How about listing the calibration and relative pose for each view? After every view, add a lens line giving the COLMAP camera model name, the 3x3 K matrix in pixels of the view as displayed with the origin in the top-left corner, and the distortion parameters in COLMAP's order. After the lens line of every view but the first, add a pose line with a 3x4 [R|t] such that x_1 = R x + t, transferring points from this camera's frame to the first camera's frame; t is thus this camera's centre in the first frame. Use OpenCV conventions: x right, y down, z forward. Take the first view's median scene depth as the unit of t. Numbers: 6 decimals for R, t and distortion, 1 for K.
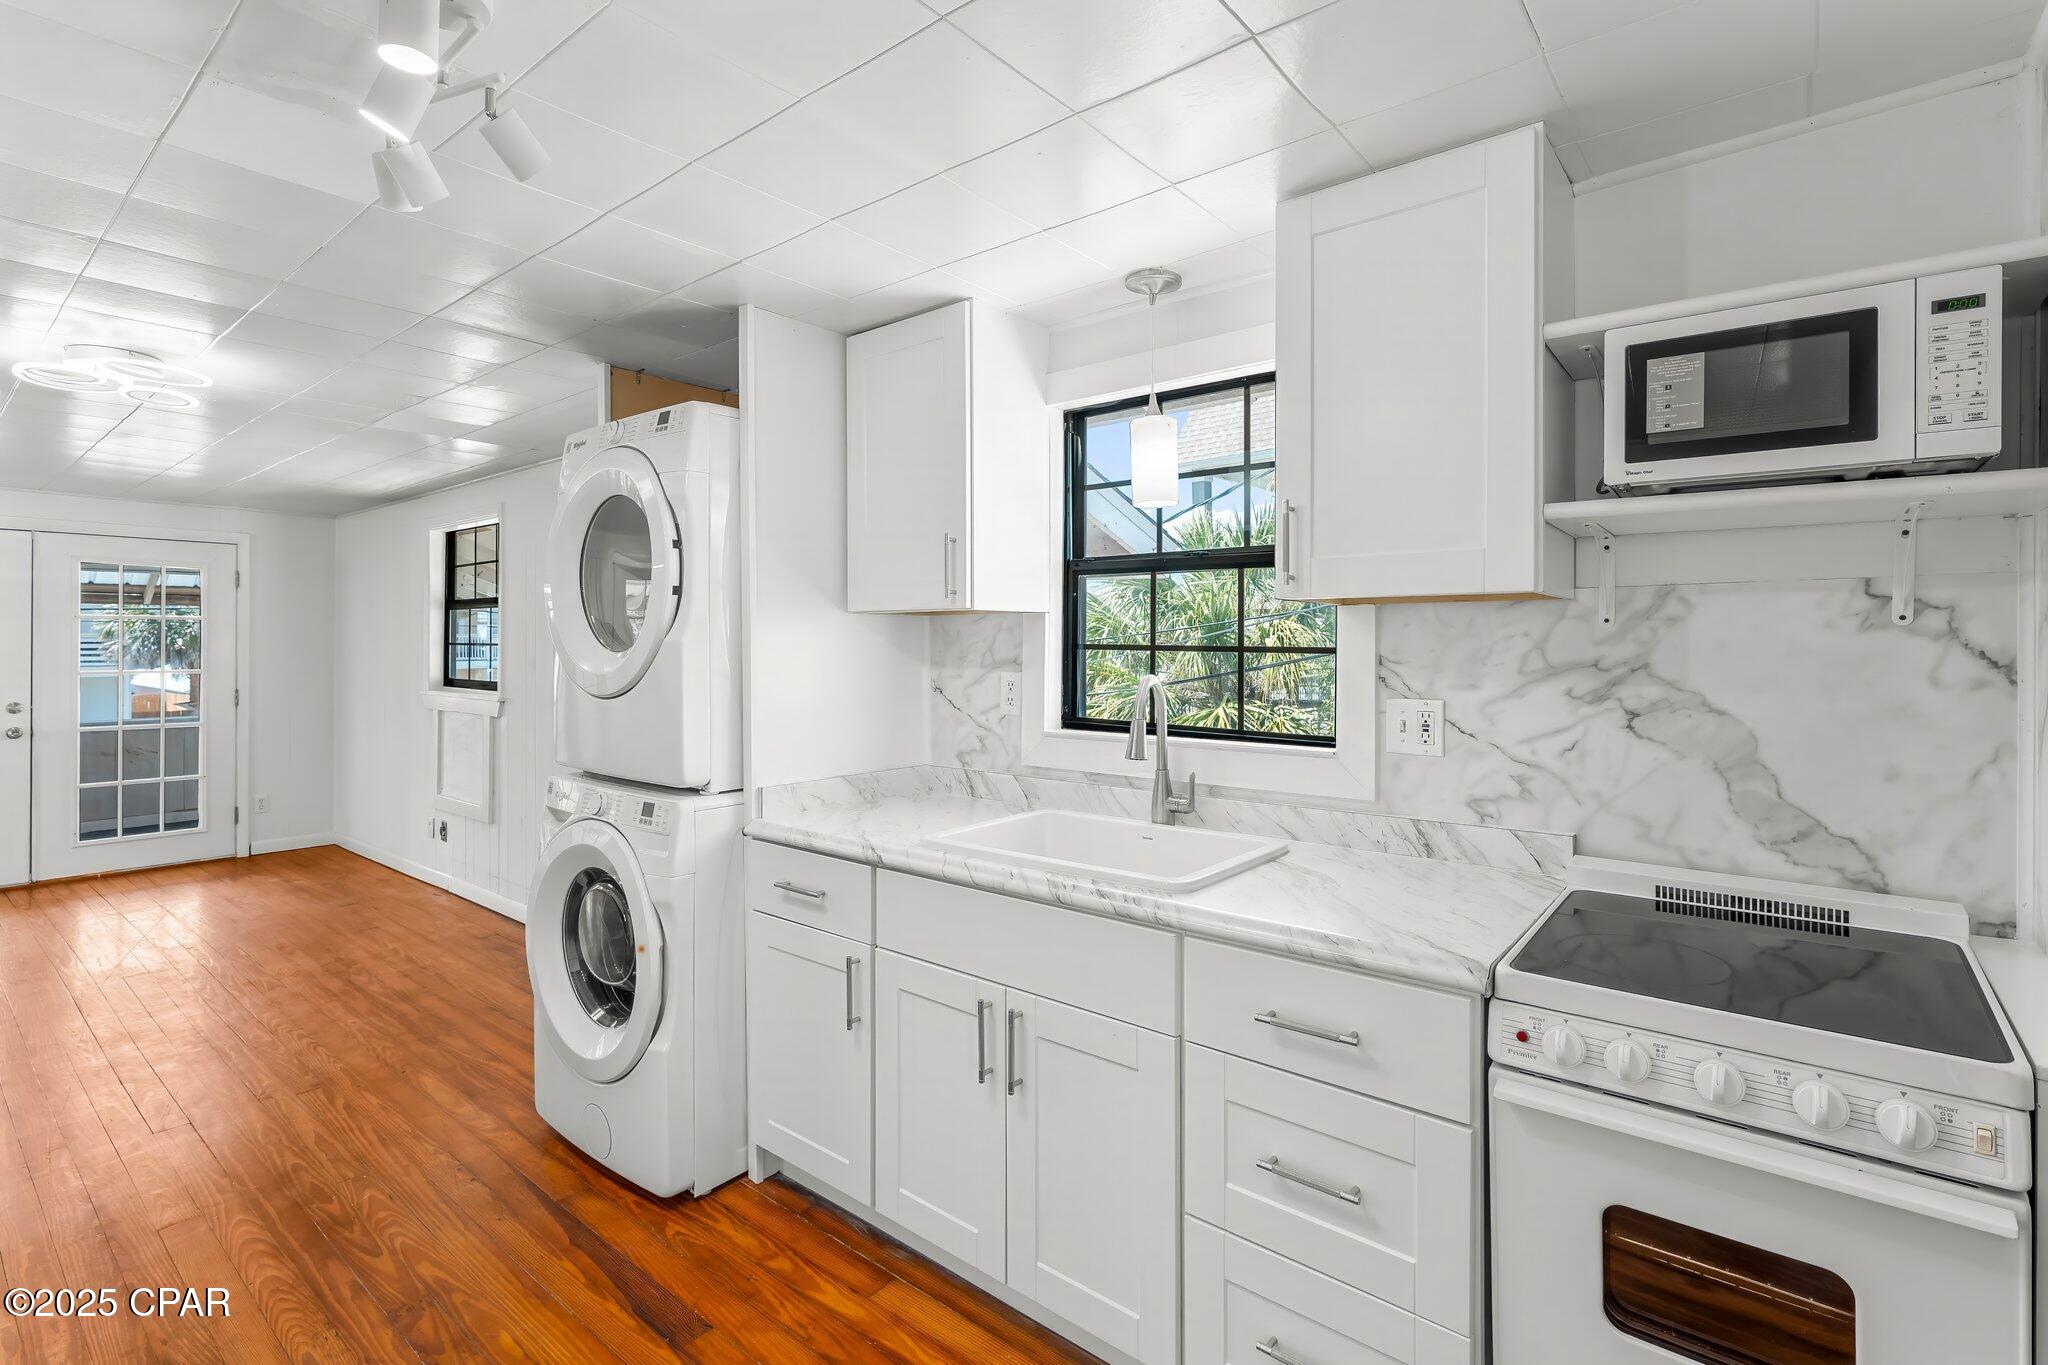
lens RADIAL K [[959.9, 0, 1014.5], [0, 959.9, 640.6], [0, 0, 1]] dist [-0.000585, -0.000385]
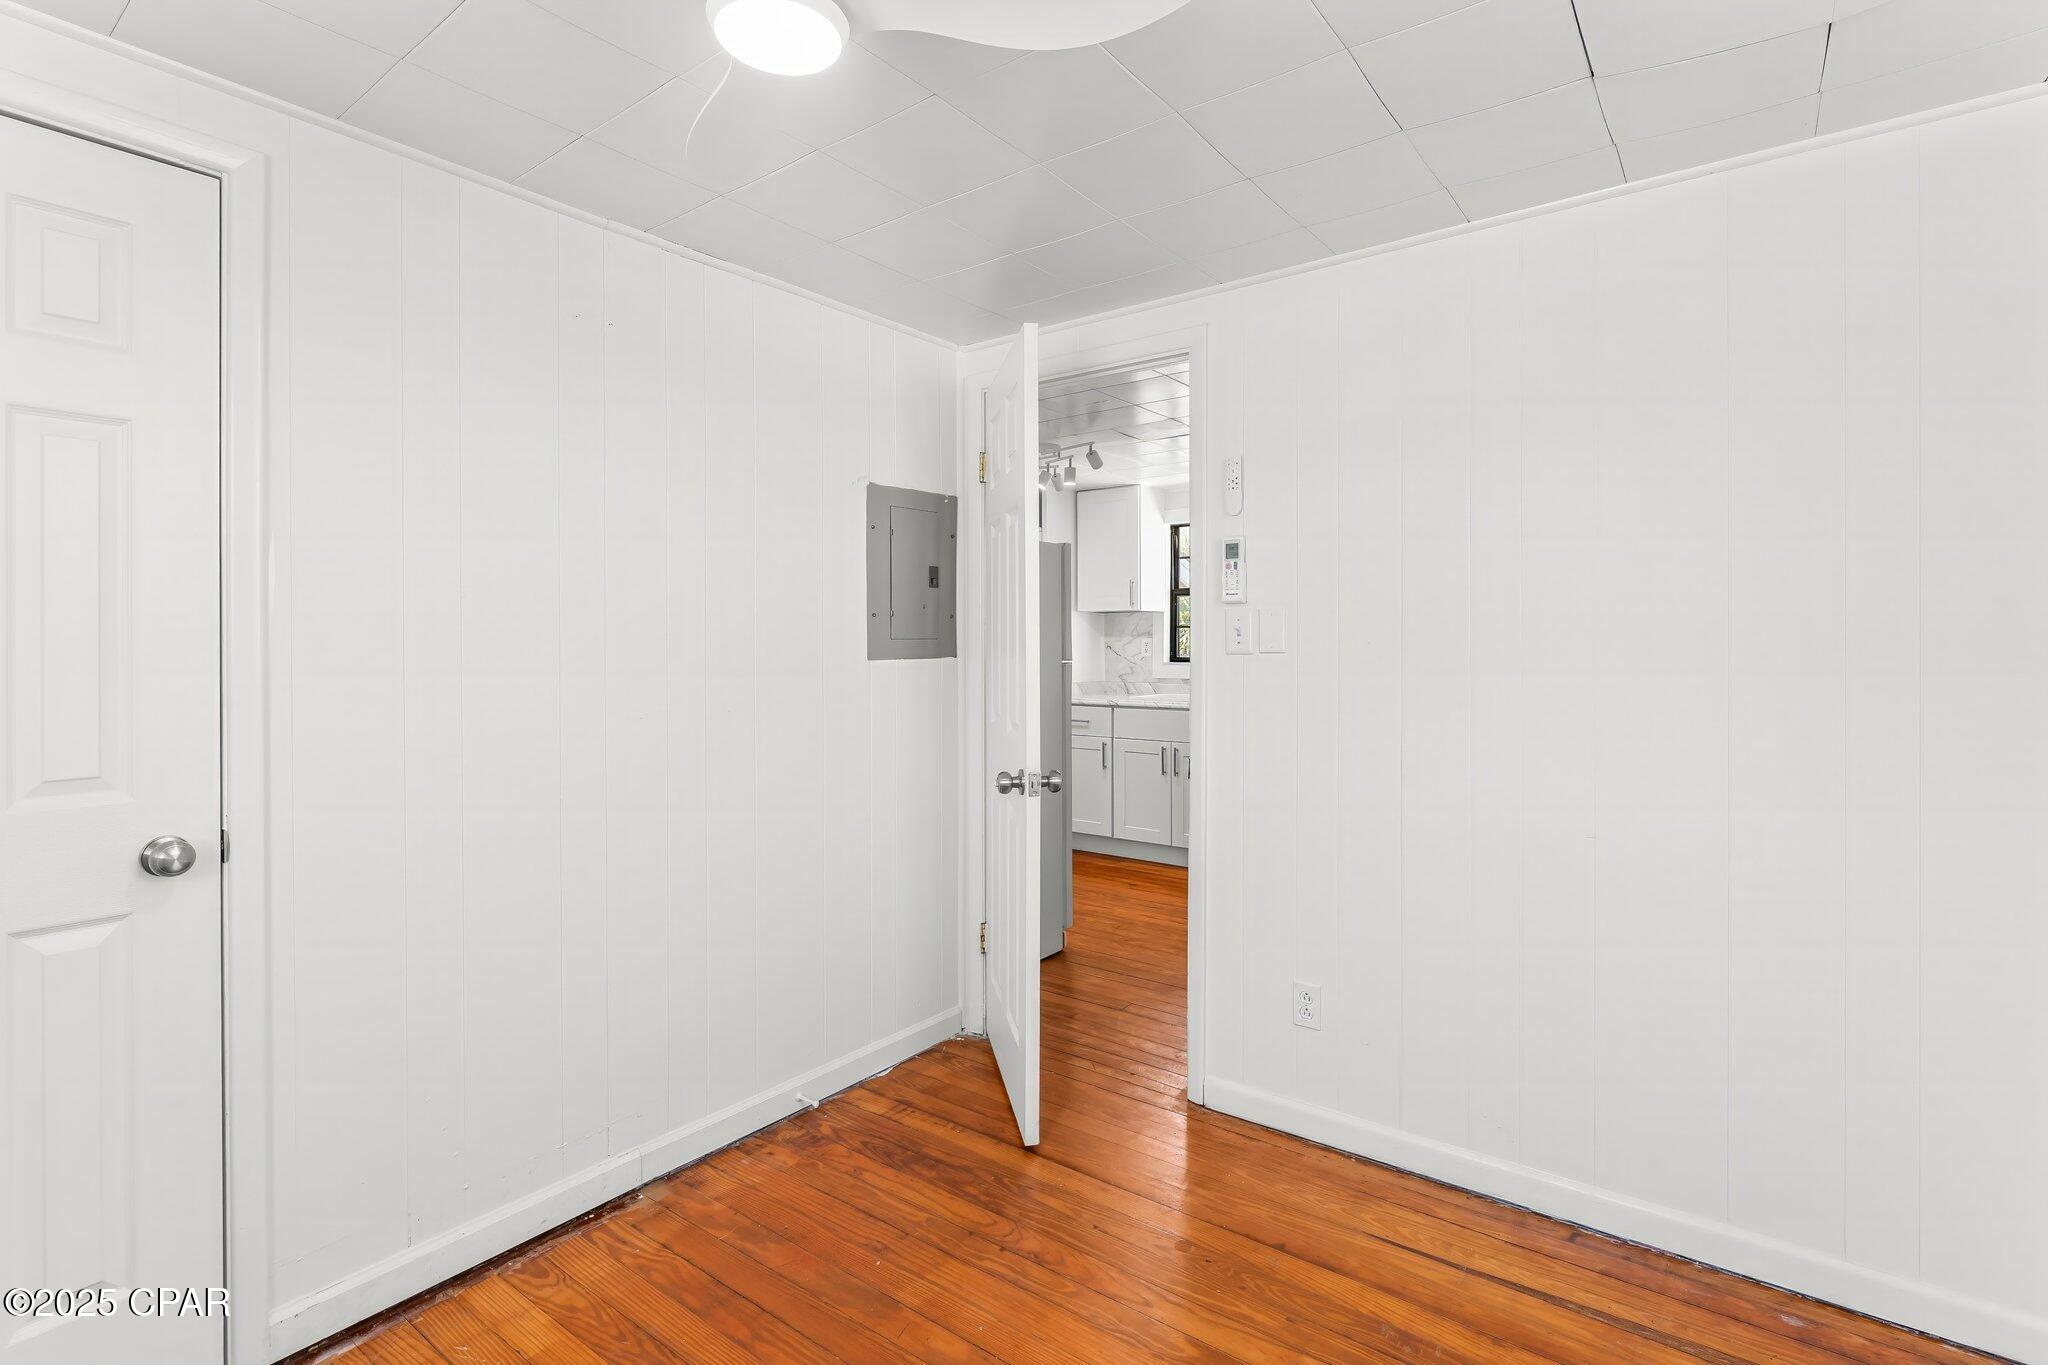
lens RADIAL K [[979.2, 0, 1022.5], [0, 979.2, 643.0], [0, 0, 1]] dist [0.000178, -0.000005]
pose [[0.998944, -0.001691, 0.045918, -0.549192], [0.001702, 0.999999, -0.000200, 0.060726], [-0.045918, 0.000278, 0.998945, -1.784139]]
